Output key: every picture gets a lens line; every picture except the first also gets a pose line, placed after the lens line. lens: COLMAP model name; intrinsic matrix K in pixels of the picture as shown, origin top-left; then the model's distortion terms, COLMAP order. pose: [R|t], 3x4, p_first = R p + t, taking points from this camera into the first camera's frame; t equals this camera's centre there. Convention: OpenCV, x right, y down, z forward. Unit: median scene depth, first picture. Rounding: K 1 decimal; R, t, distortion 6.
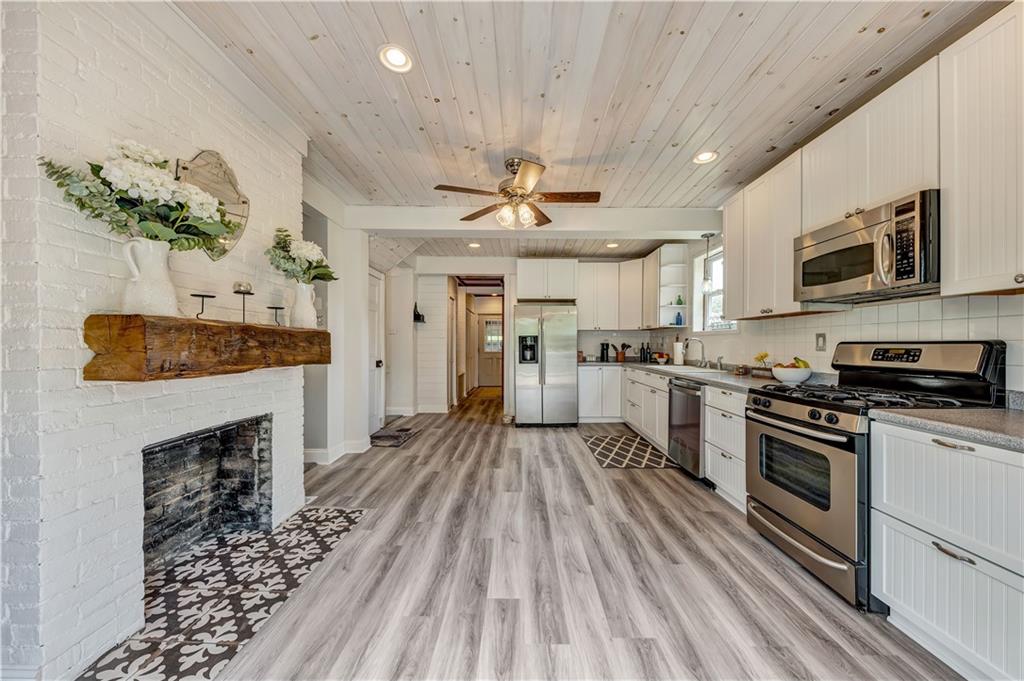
lens RADIAL K [[364.7, 0, 517.0], [0, 364.7, 345.5], [0, 0, 1]] dist [0.000175, -0.000008]
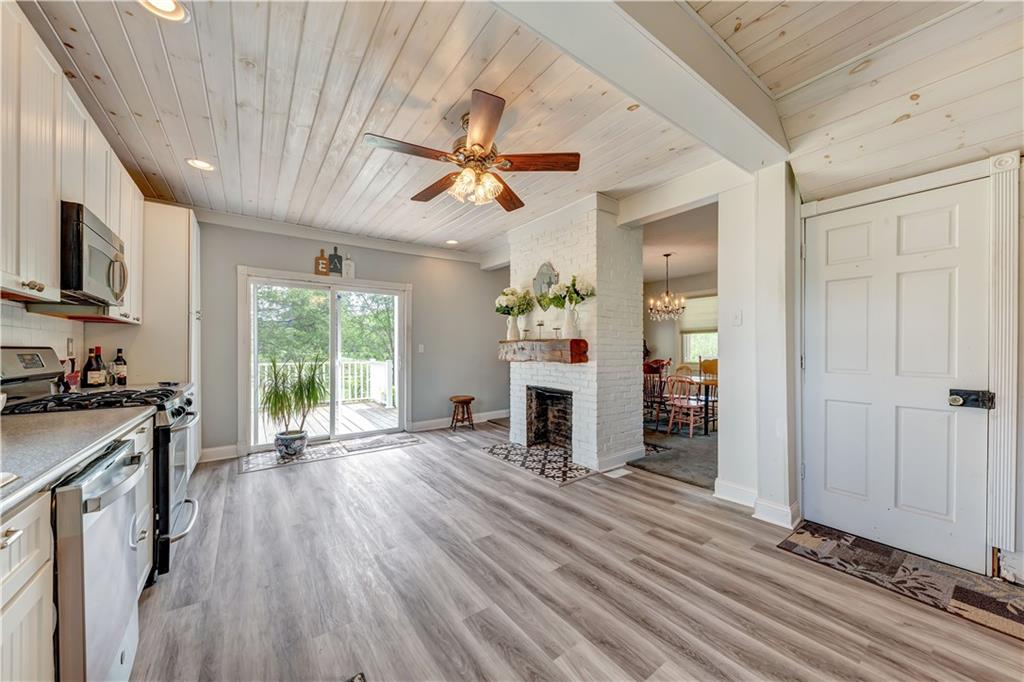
lens RADIAL K [[364.7, 0, 517.0], [0, 364.7, 346.0], [0, 0, 1]] dist [0.000175, -0.000008]
pose [[-0.799787, -0.005383, -0.600260, 0.469535], [-0.001827, 0.999977, -0.006534, -0.007005], [0.600282, -0.004129, -0.799778, 1.965032]]
